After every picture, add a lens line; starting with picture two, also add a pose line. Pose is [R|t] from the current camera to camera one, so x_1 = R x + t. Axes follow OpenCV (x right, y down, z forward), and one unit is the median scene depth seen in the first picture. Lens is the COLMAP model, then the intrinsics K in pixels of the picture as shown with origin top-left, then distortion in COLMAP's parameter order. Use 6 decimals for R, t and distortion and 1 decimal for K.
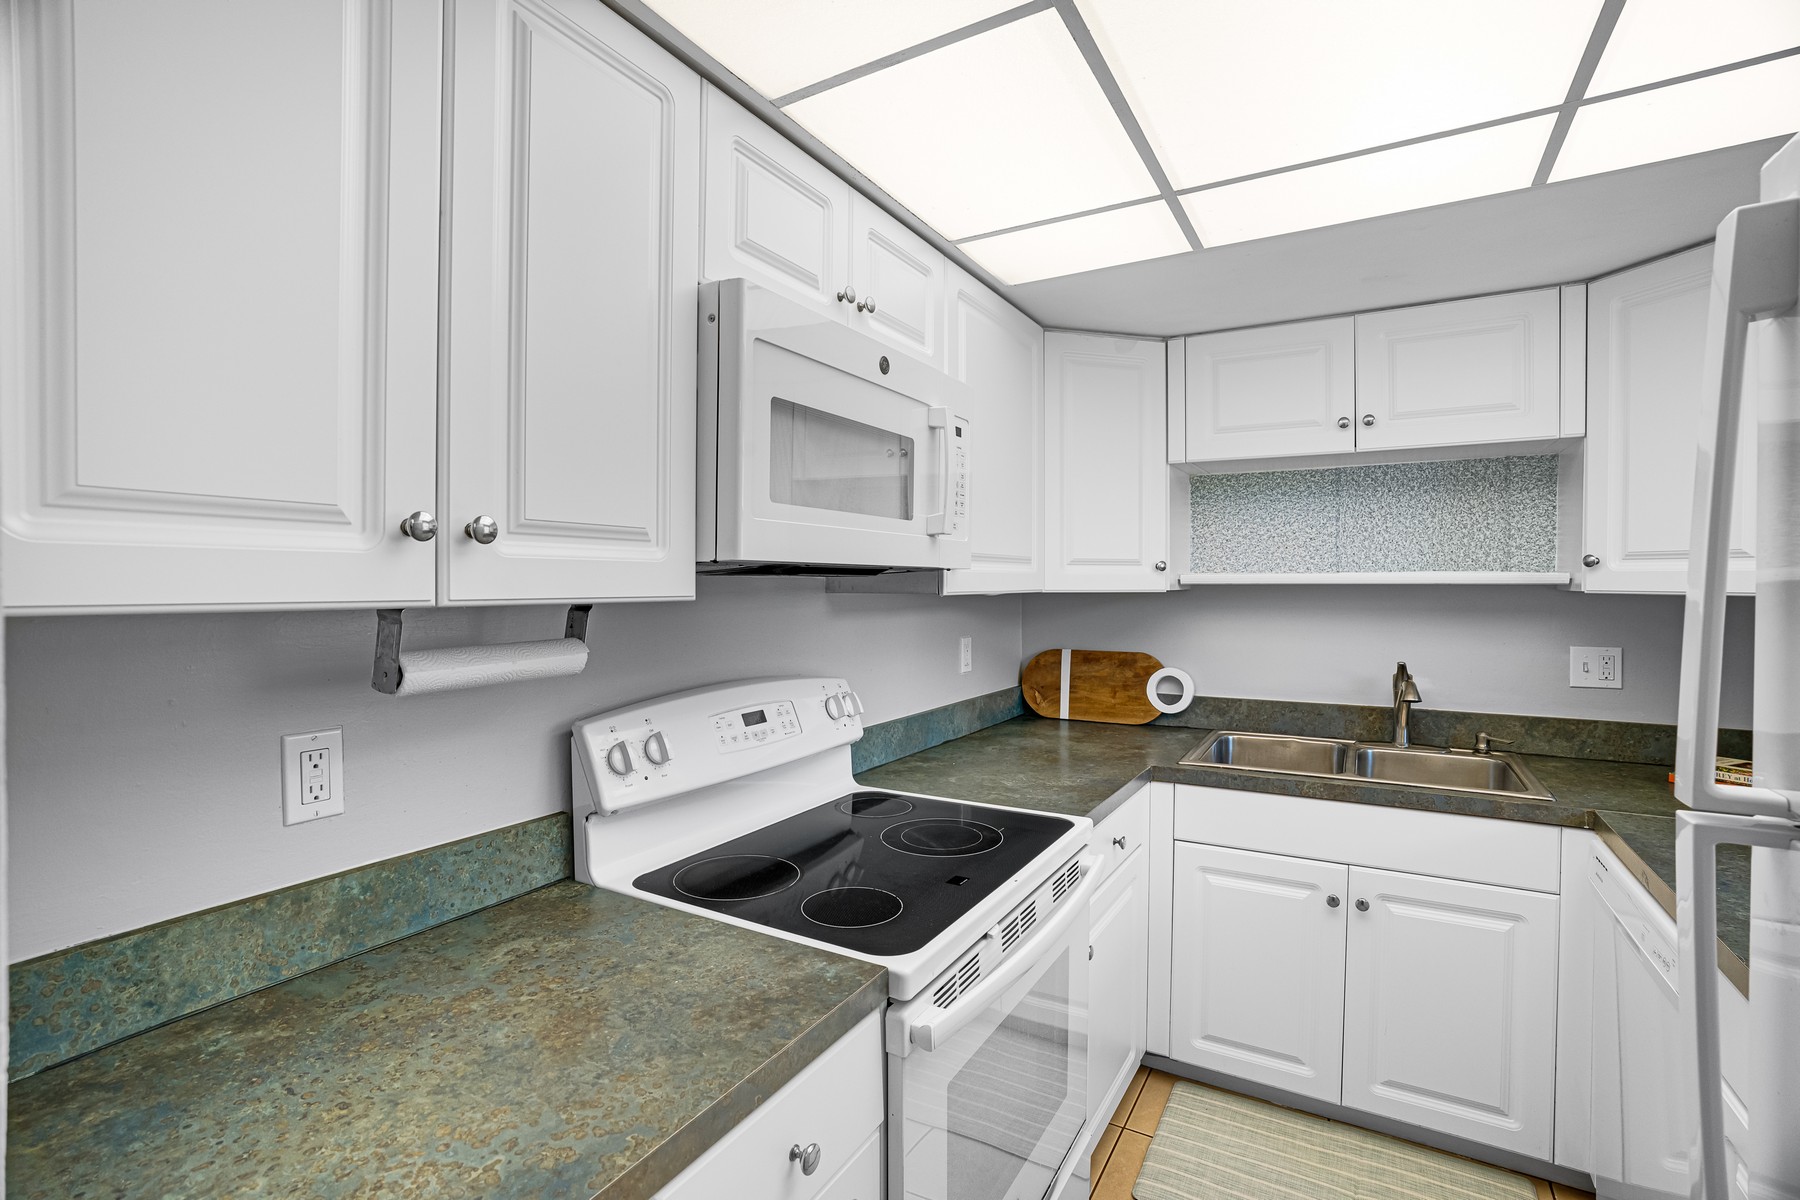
lens RADIAL K [[825.4, 0, 886.4], [0, 825.4, 586.0], [0, 0, 1]] dist [-0.026639, -0.000014]
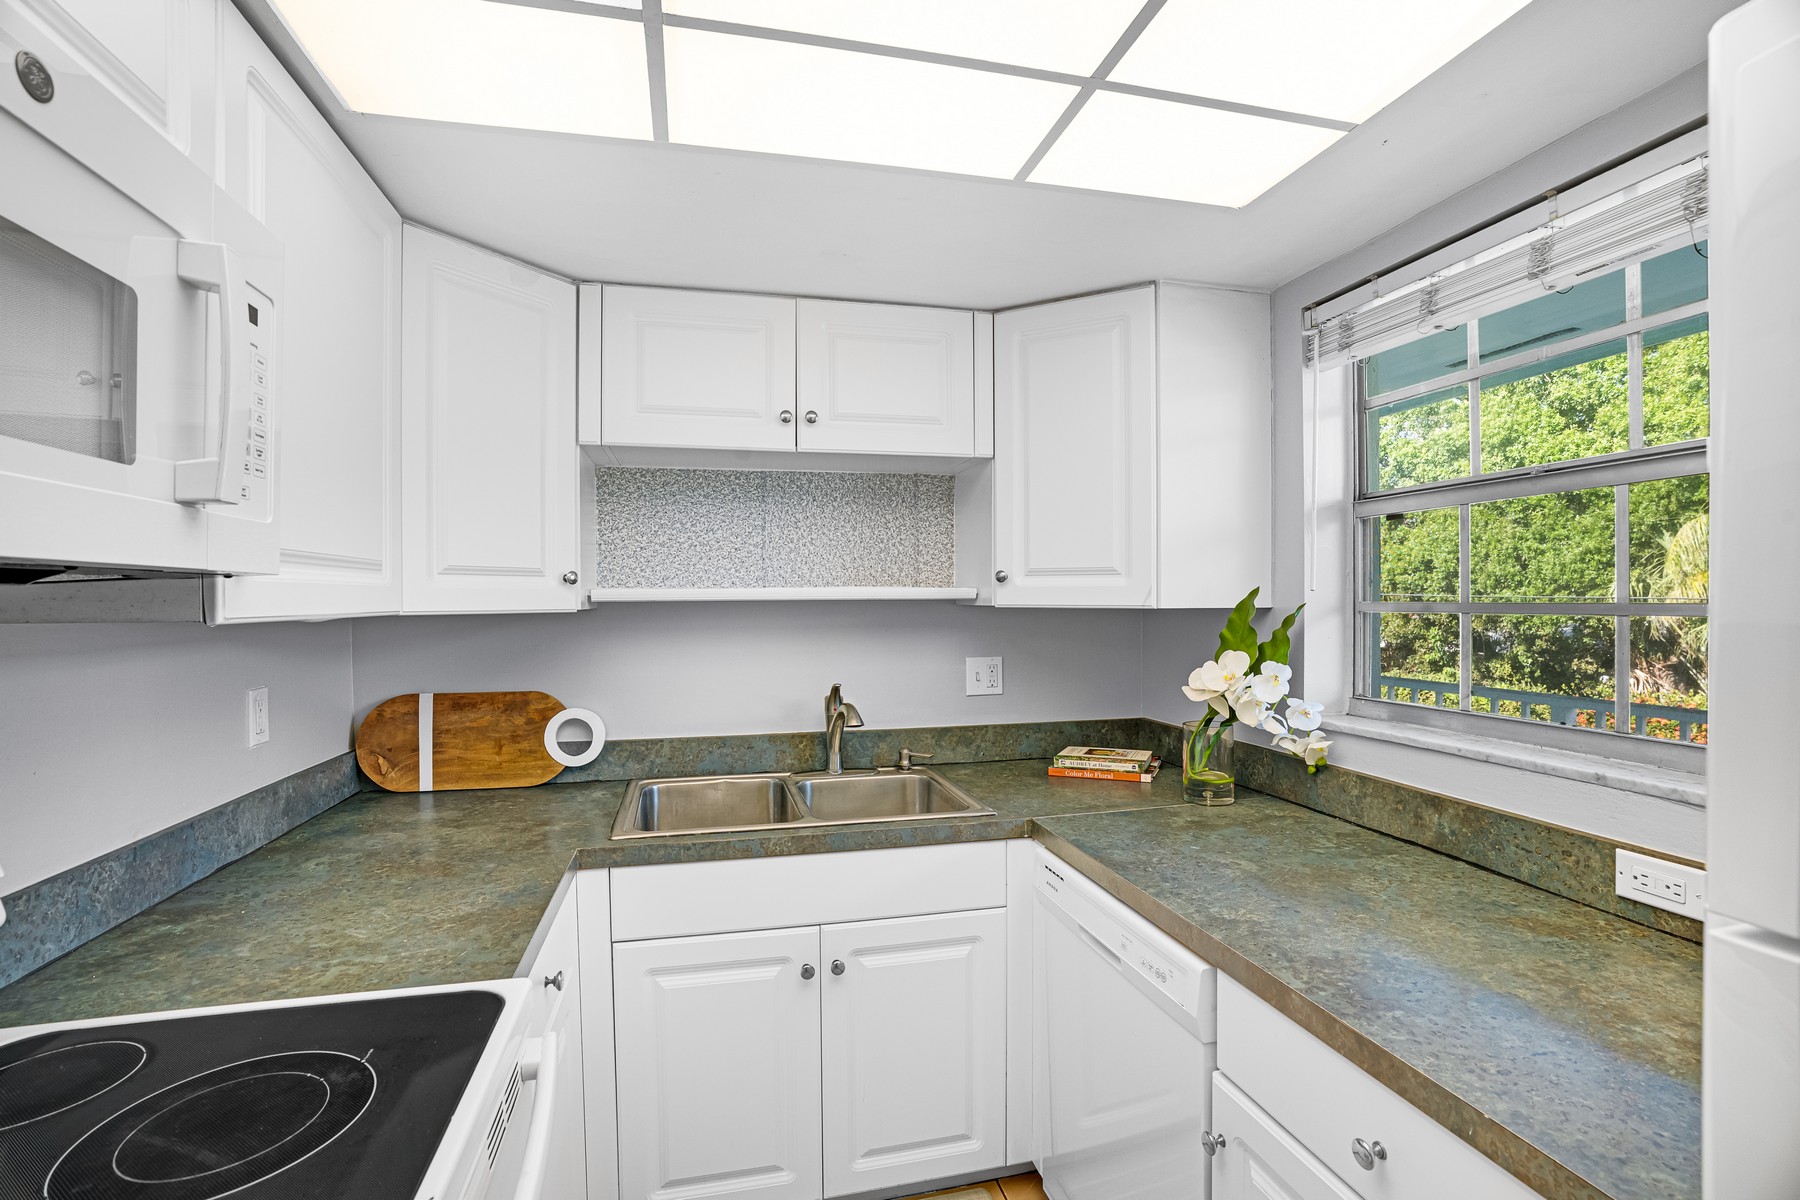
lens RADIAL K [[842.1, 0, 910.1], [0, 842.1, 609.6], [0, 0, 1]] dist [-0.072926, 0.030928]
pose [[0.705653, -0.012295, 0.708451, 0.011537], [0.008082, 0.999924, 0.009303, 0.000626], [-0.708512, -0.000839, 0.705699, 0.258354]]
